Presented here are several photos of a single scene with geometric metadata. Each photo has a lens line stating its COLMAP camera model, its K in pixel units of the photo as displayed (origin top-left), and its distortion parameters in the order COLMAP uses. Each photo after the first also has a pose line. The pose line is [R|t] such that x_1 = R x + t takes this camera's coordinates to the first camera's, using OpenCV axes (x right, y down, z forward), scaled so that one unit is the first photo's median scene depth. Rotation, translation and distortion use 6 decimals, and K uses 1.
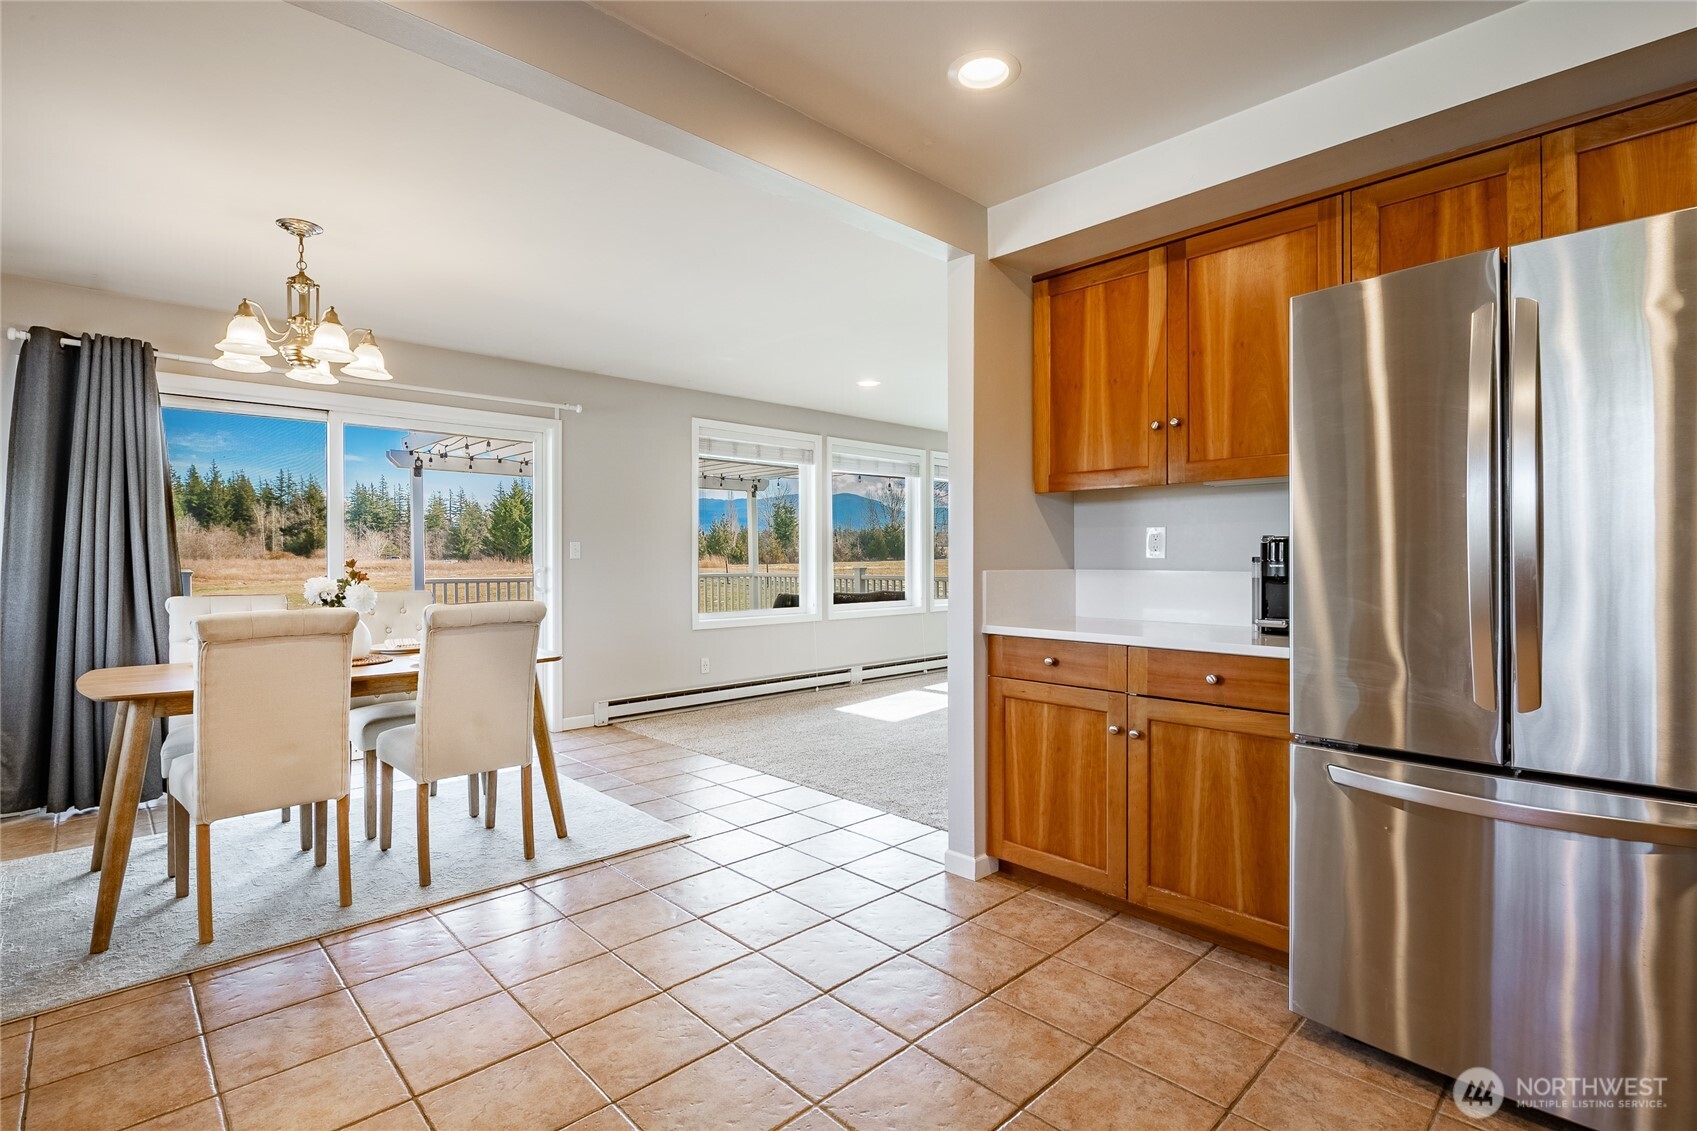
lens RADIAL K [[807.2, 0, 851.9], [0, 807.2, 562.4], [0, 0, 1]] dist [-0.001716, -0.001074]
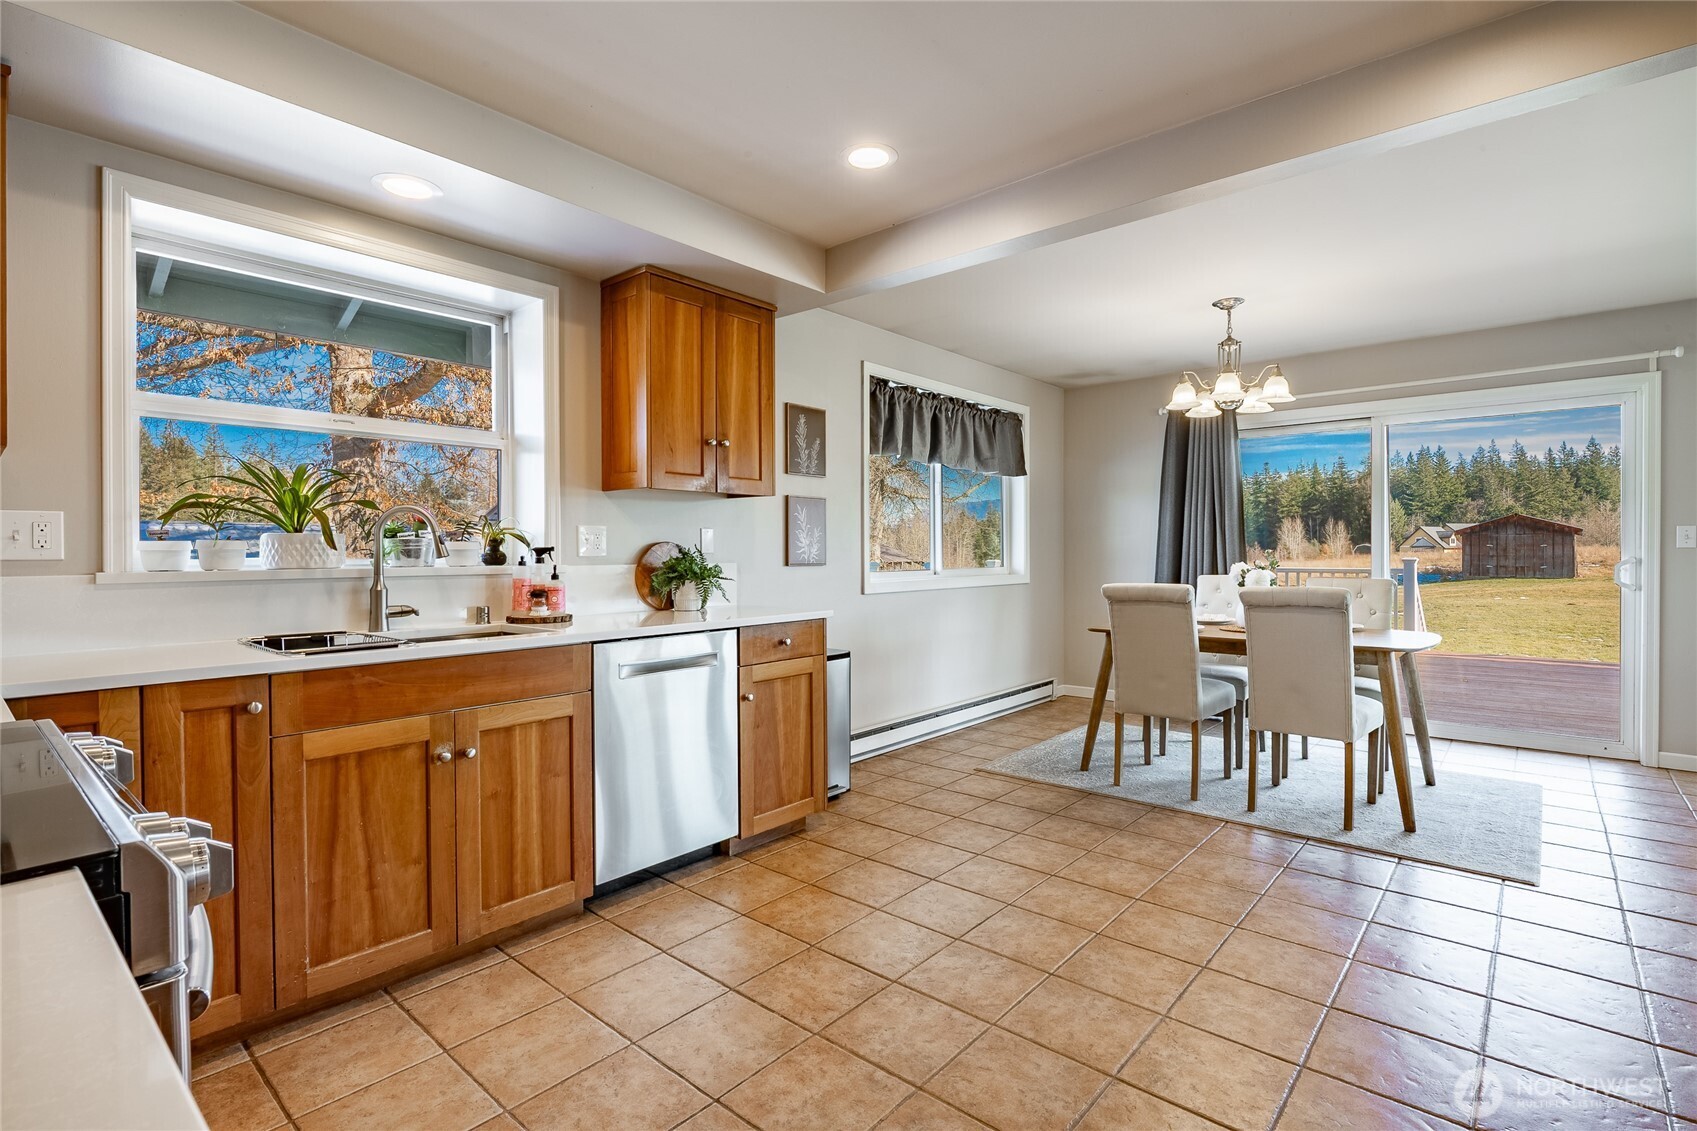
lens RADIAL K [[807.2, 0, 845.8], [0, 807.2, 555.6], [0, 0, 1]] dist [-0.001716, -0.001074]
pose [[0.090741, 0.012522, -0.995796, 0.726519], [-0.000791, 0.999922, 0.012502, -0.011802], [0.995874, -0.000347, 0.090743, 0.288605]]
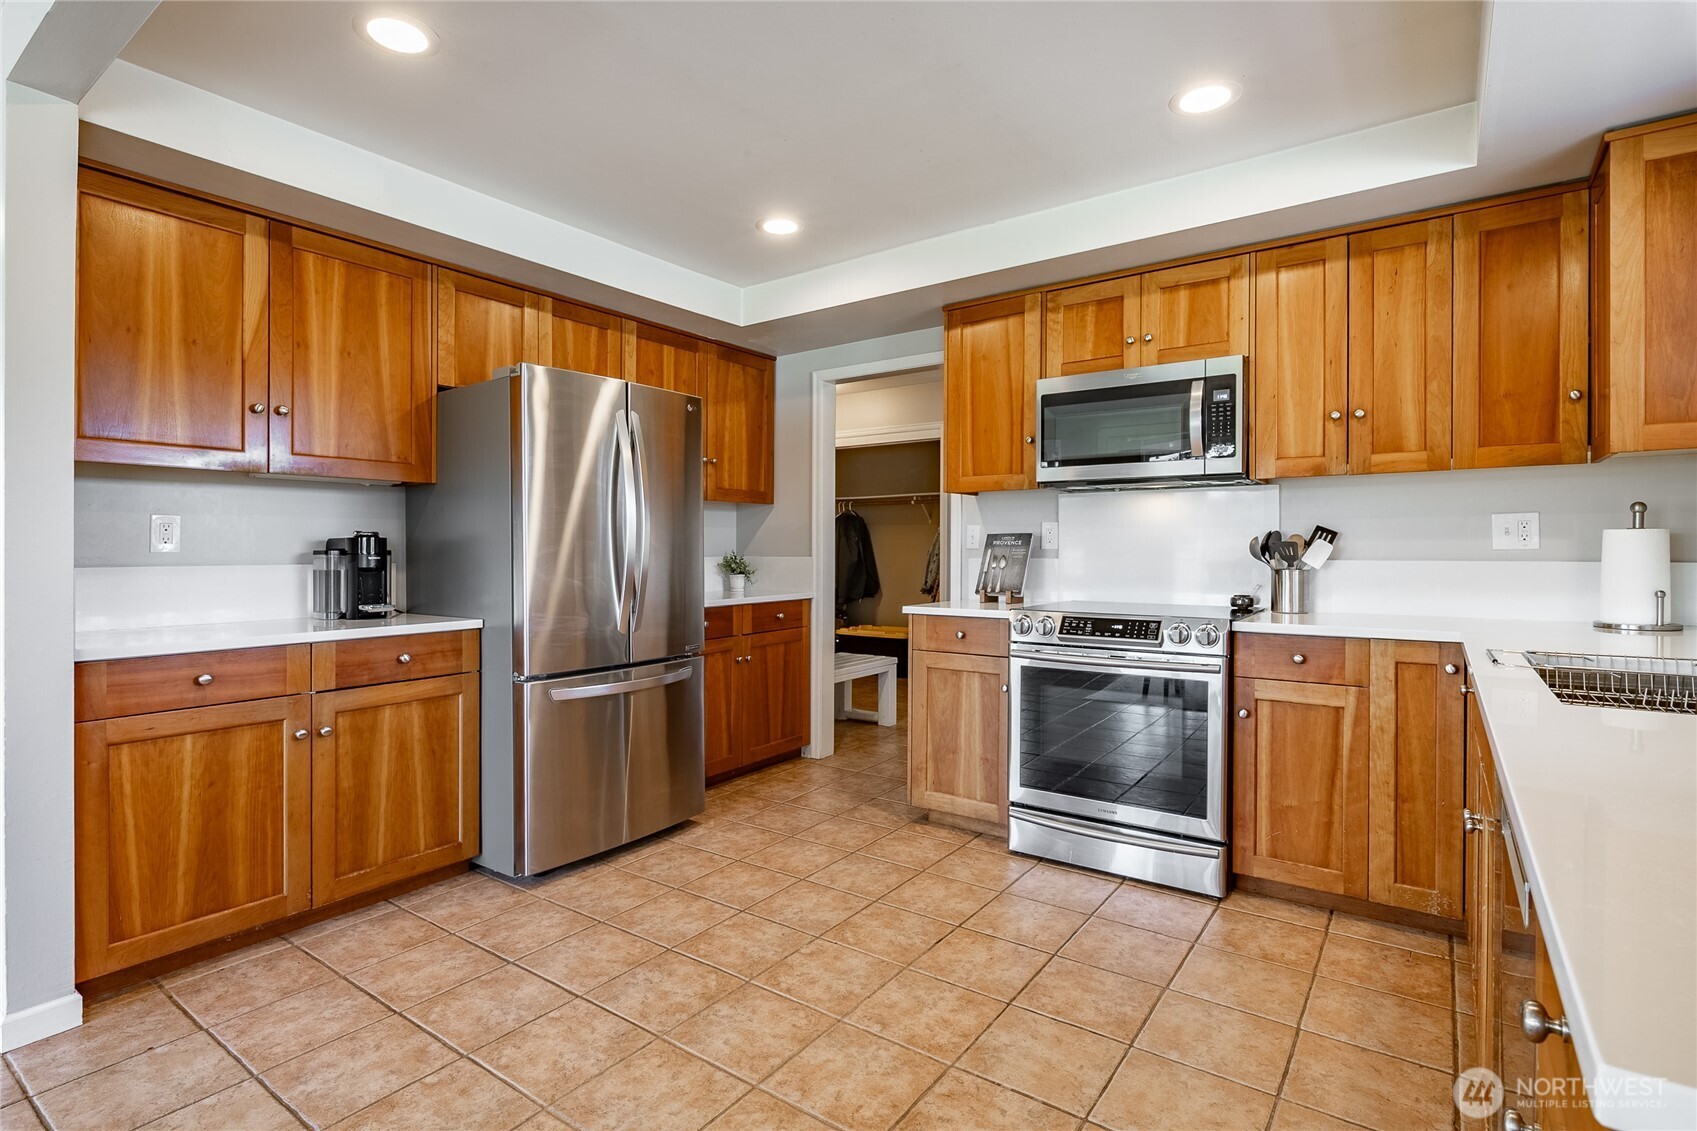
lens RADIAL K [[837.7, 0, 848.5], [0, 837.7, 557.8], [0, 0, 1]] dist [0.001125, -0.001746]
pose [[-0.191053, -0.010373, 0.981525, -0.747275], [0.008460, 0.999890, 0.012214, -0.004137], [-0.981543, 0.010637, -0.190944, 0.556182]]
